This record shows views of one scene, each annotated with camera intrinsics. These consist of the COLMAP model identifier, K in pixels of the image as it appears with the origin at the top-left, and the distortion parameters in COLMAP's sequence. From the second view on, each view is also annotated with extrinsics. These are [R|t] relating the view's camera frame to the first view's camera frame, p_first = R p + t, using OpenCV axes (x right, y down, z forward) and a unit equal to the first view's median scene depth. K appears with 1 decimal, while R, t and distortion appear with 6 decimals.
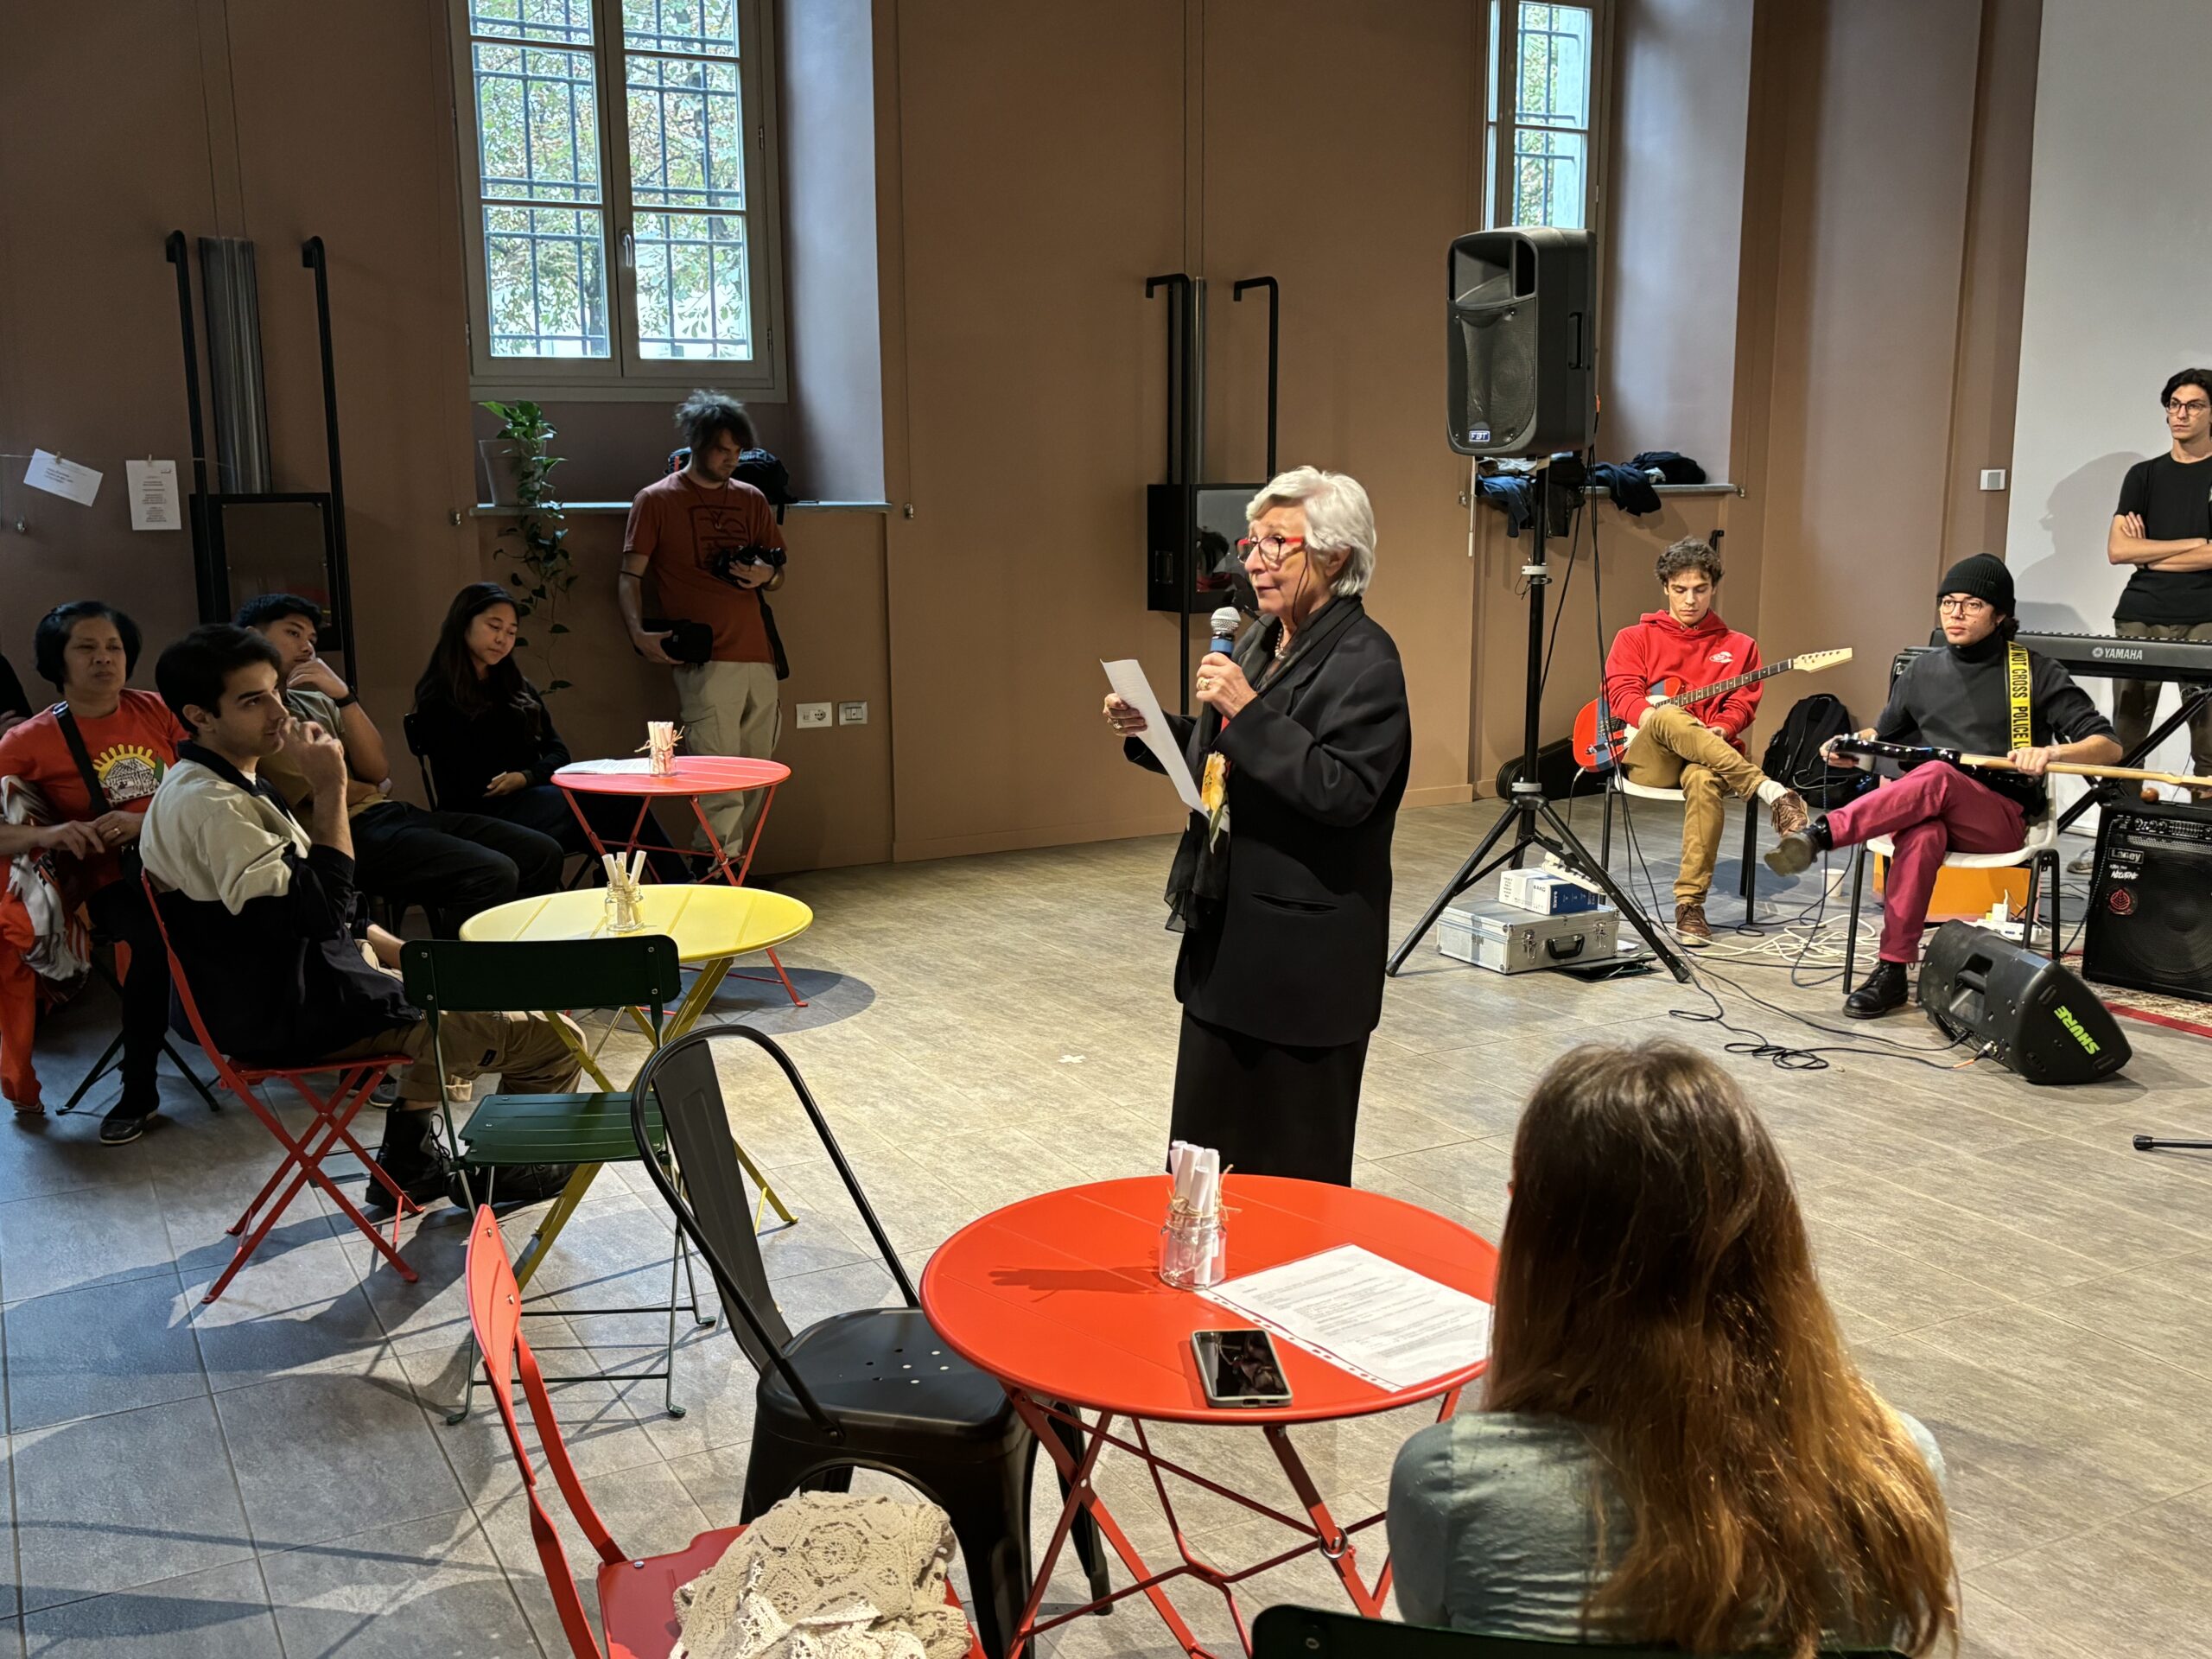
lens RADIAL K [[2061.1, 0, 1068.6], [0, 2061.1, 854.6], [0, 0, 1]] dist [0.138246, -0.401648]
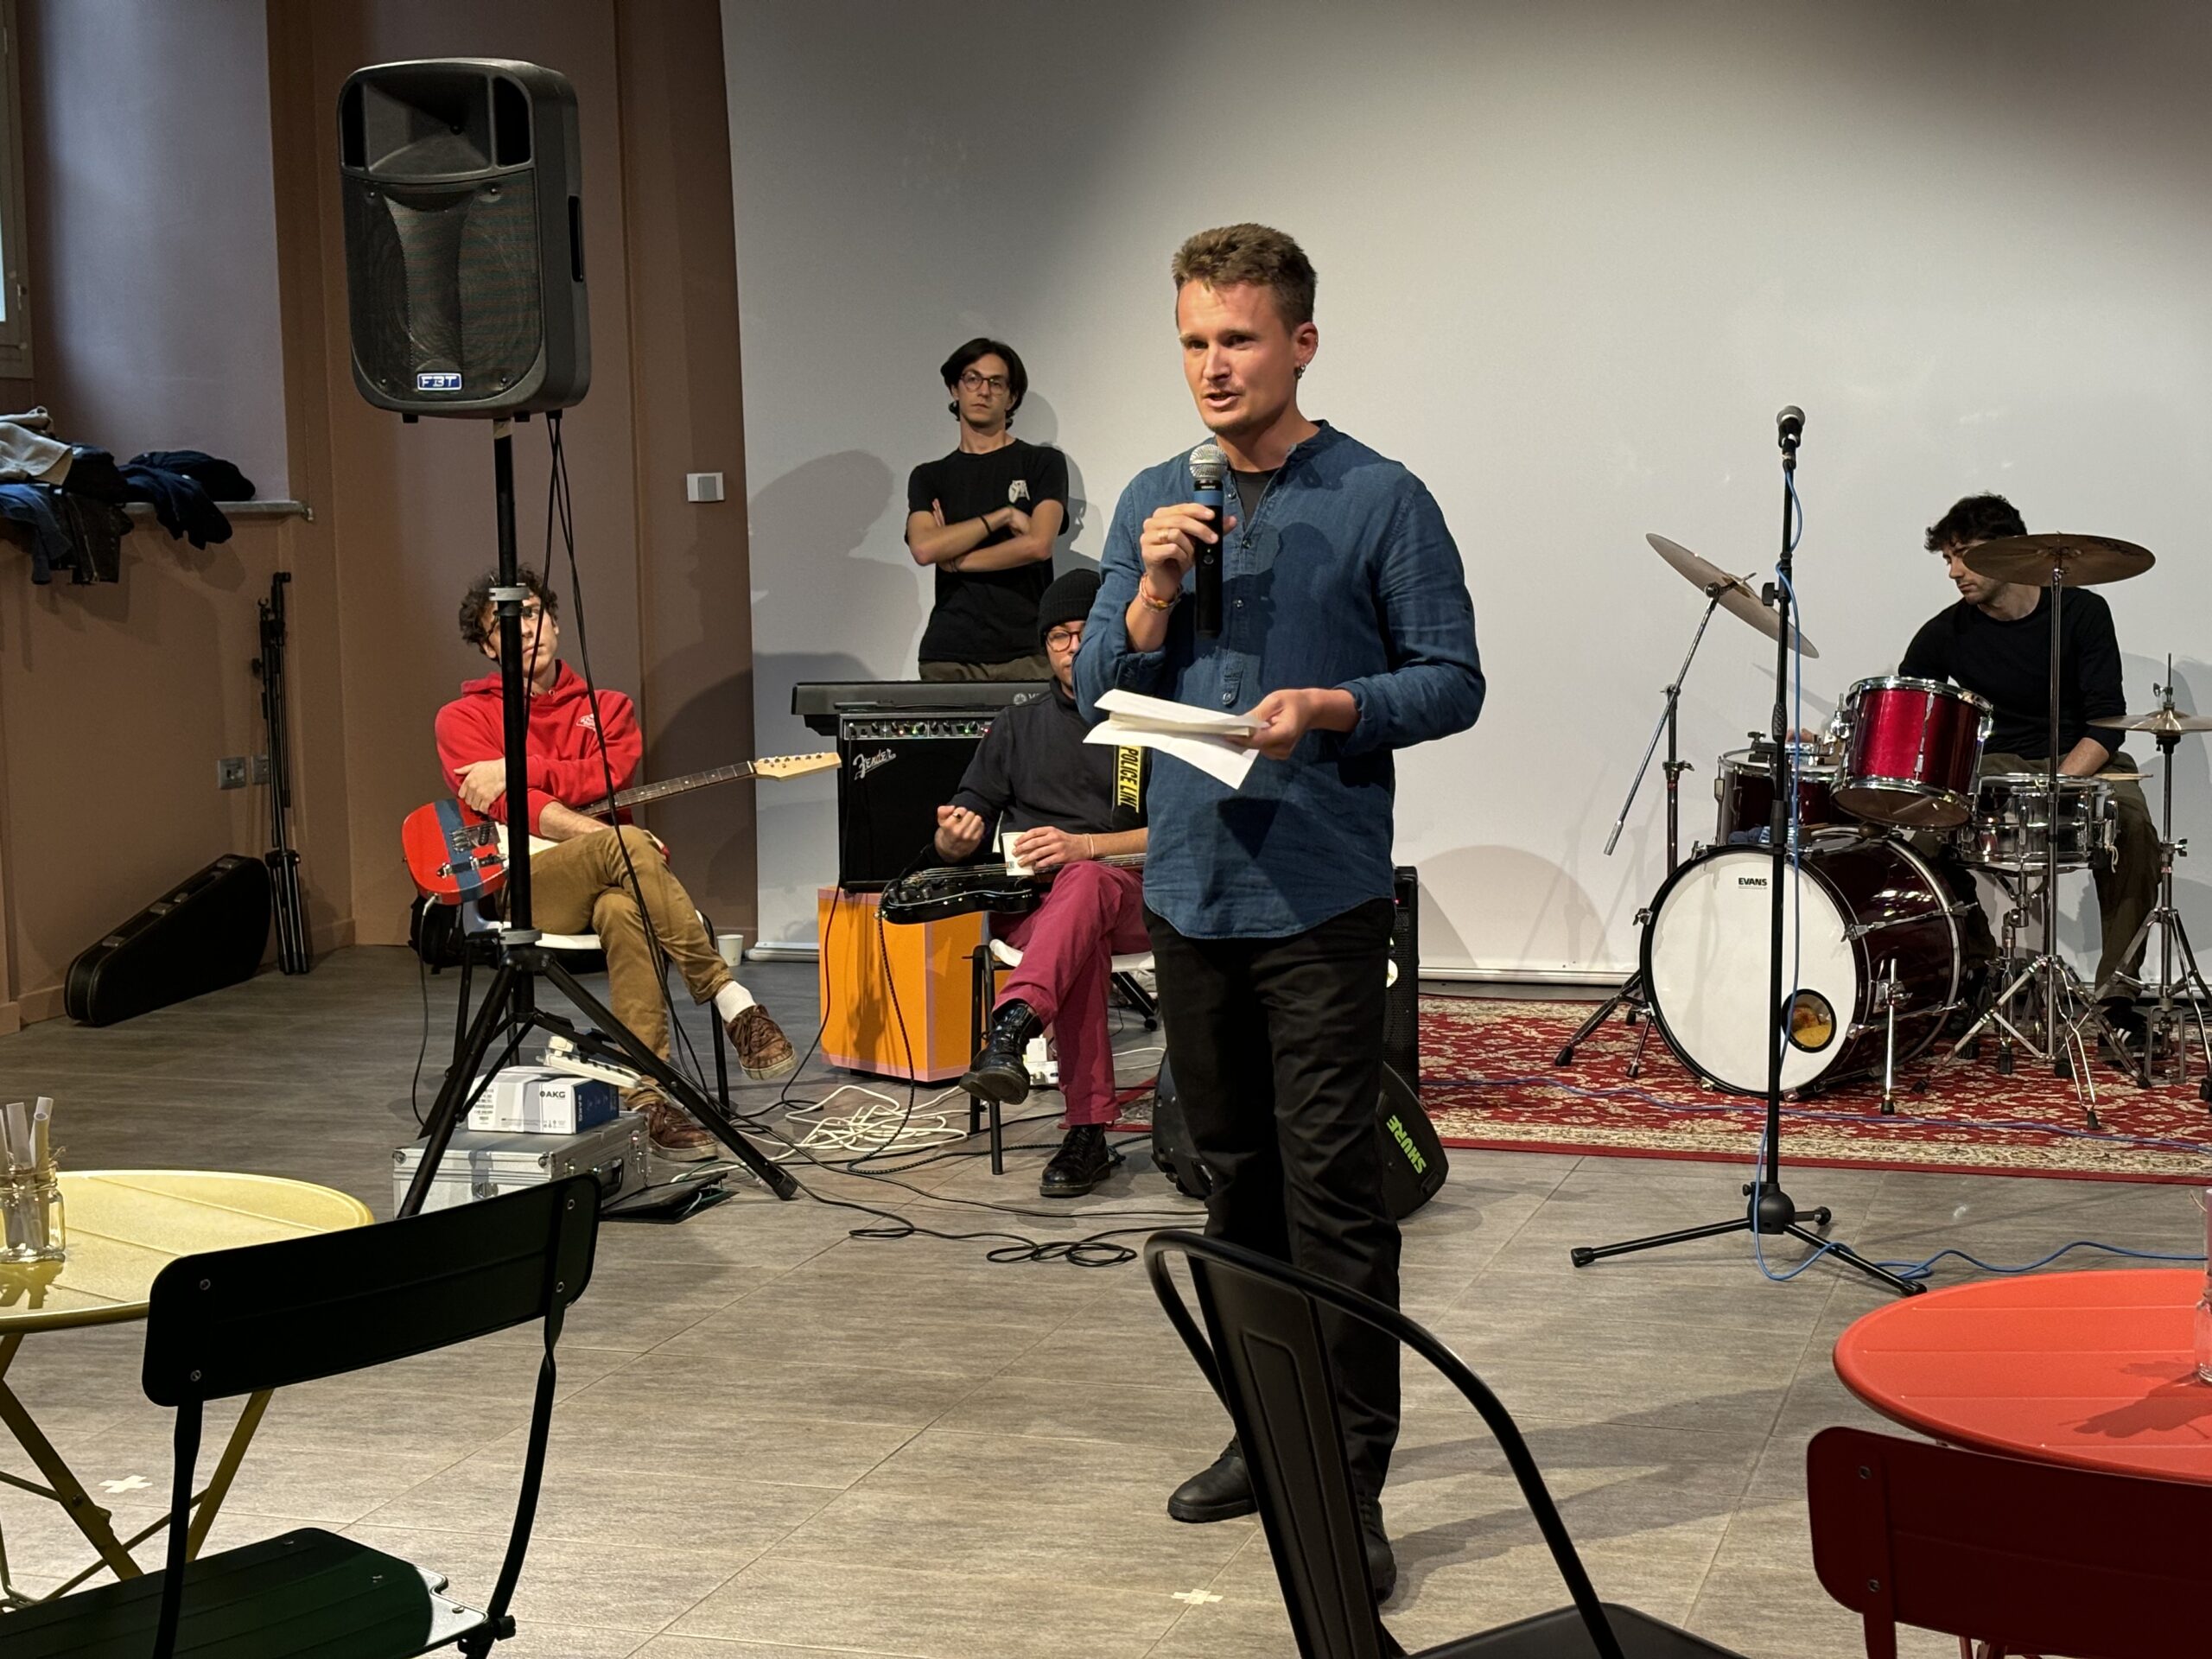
lens RADIAL K [[3317.5, 0, 1106.0], [0, 3317.5, 829.5], [0, 0, 1]] dist [0.294963, -1.363685]
pose [[0.706744, -0.075778, 0.703399, -0.366656], [0.146672, 0.988340, -0.040895, 0.002911], [-0.692098, 0.132071, 0.709618, 0.152816]]
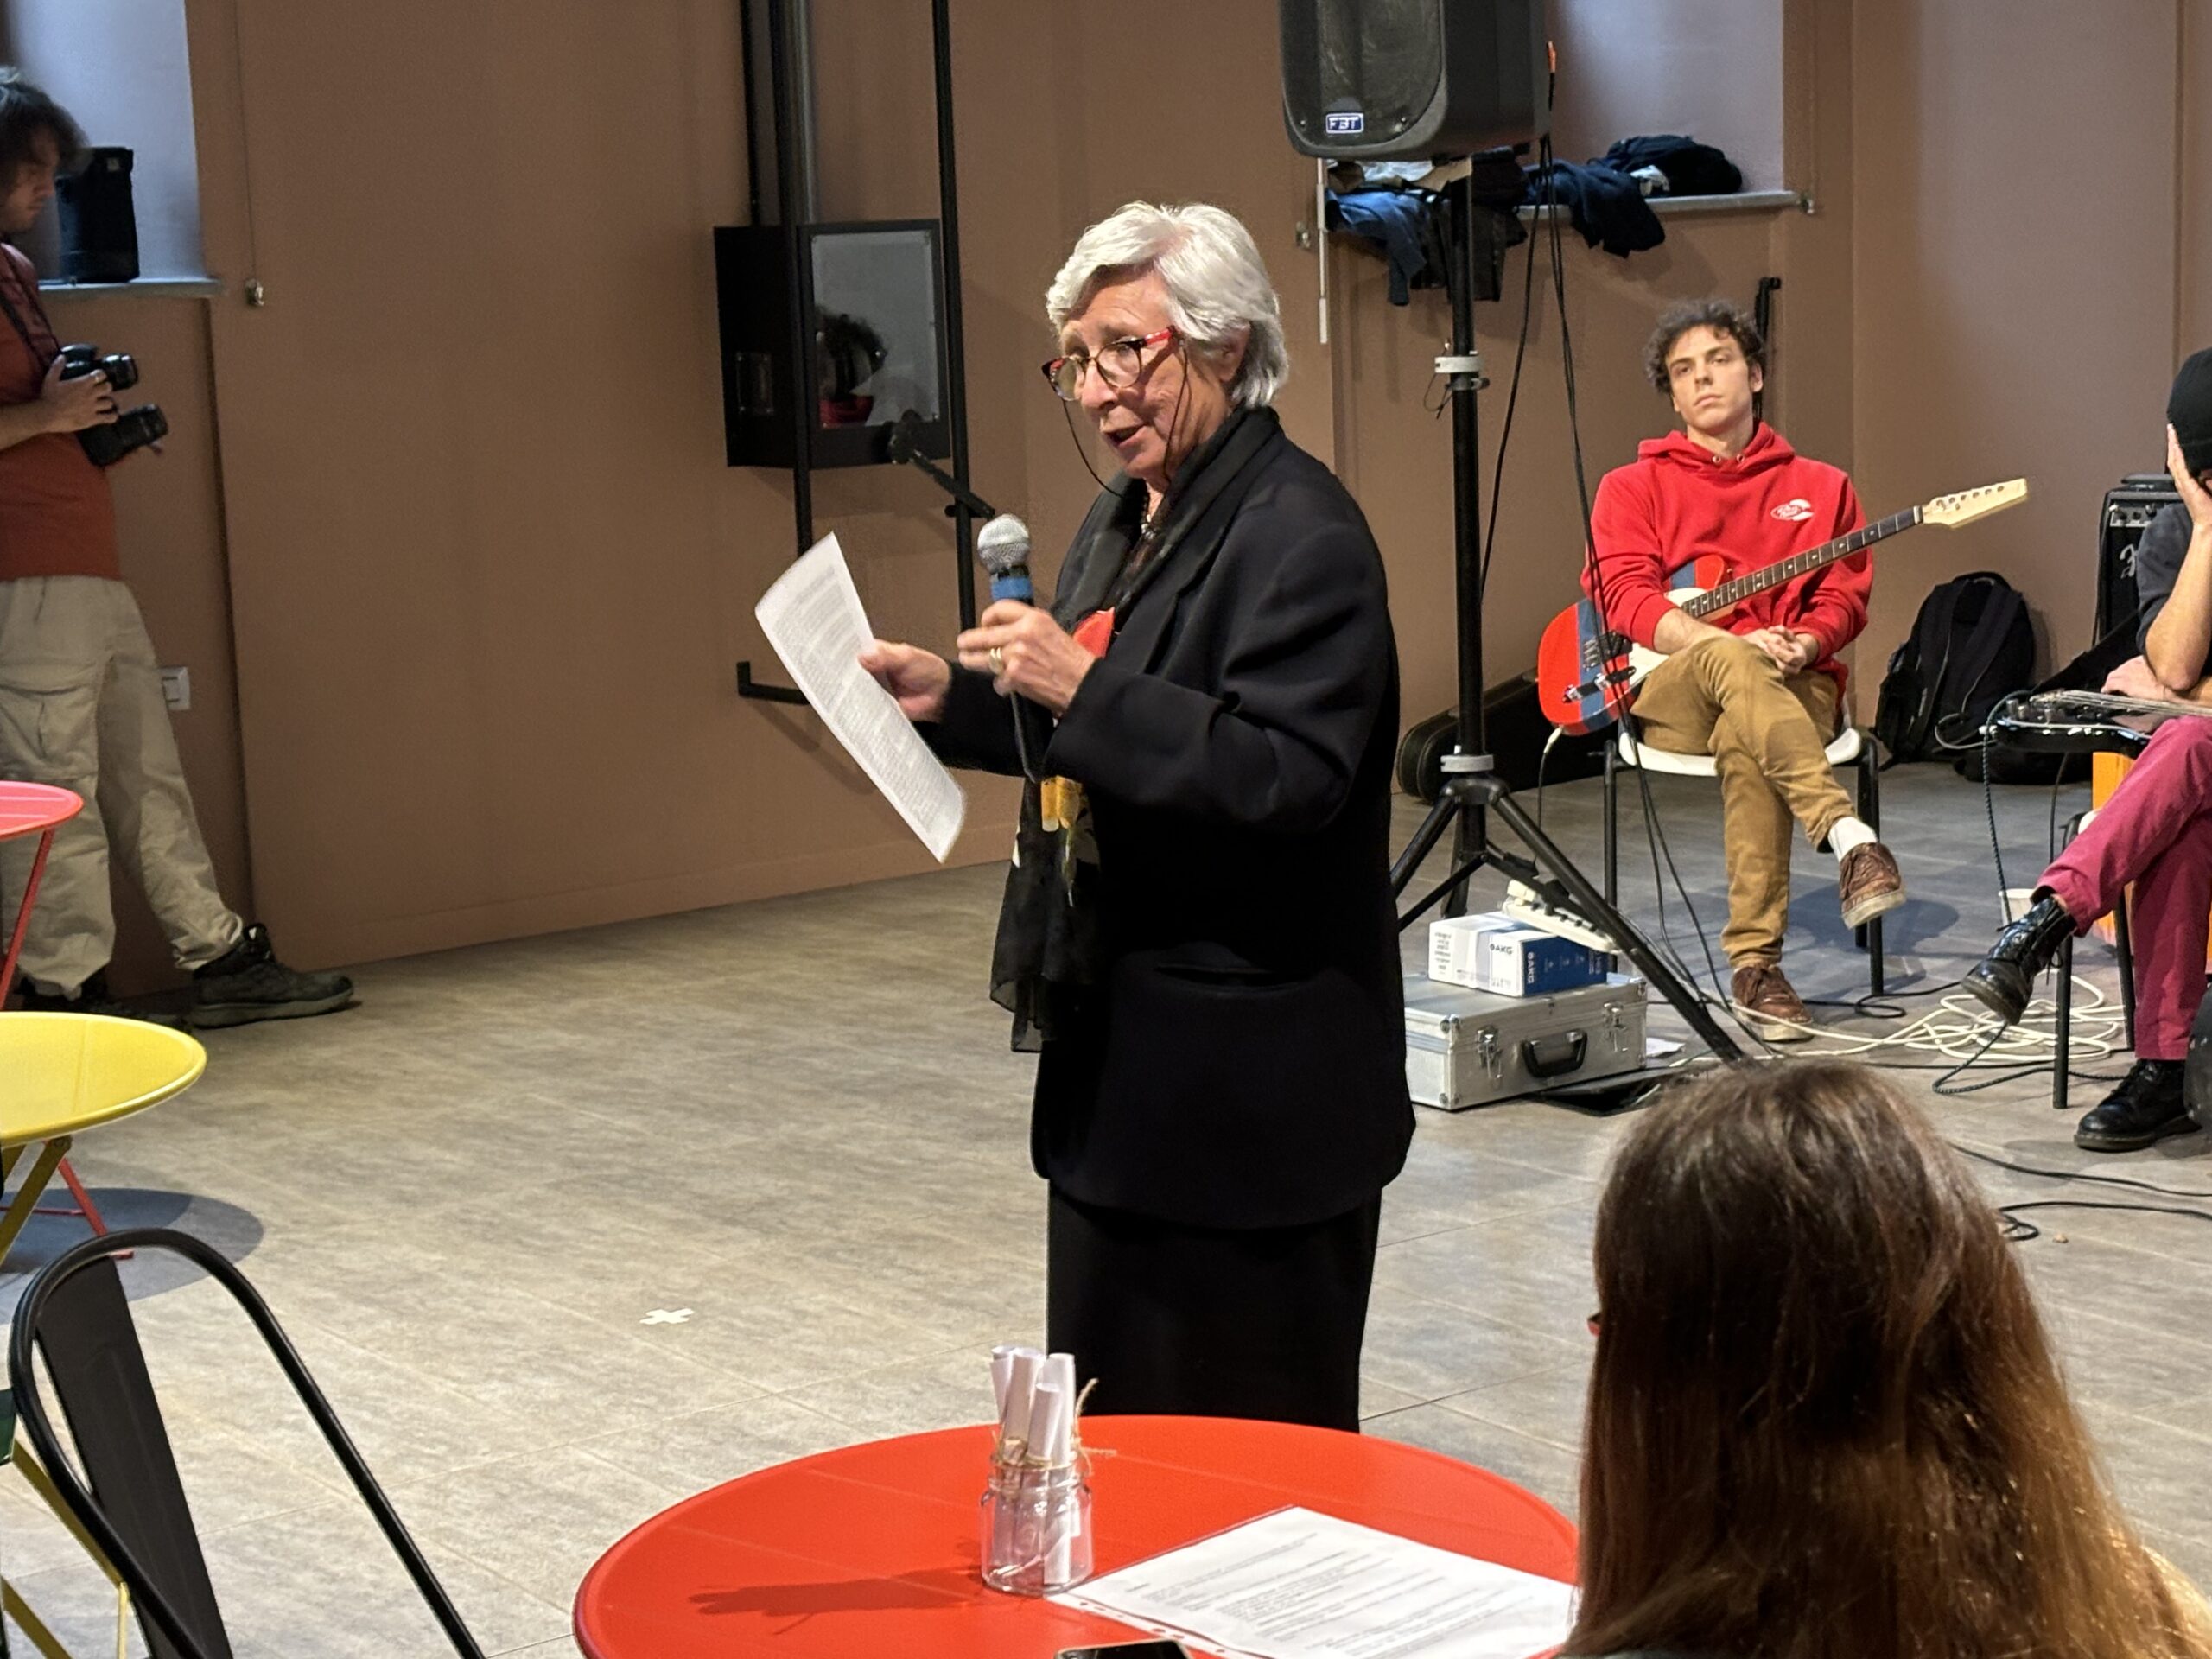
lens RADIAL K [[4179.4, 0, 1050.6], [0, 4179.4, 791.7], [0, 0, 1]] dist [0.218962, -0.605367]
pose [[0.990273, -0.051732, 0.129166, -0.028654], [0.056965, 0.997685, -0.037154, 0.009360], [-0.126945, 0.044151, 0.990927, -0.070485]]
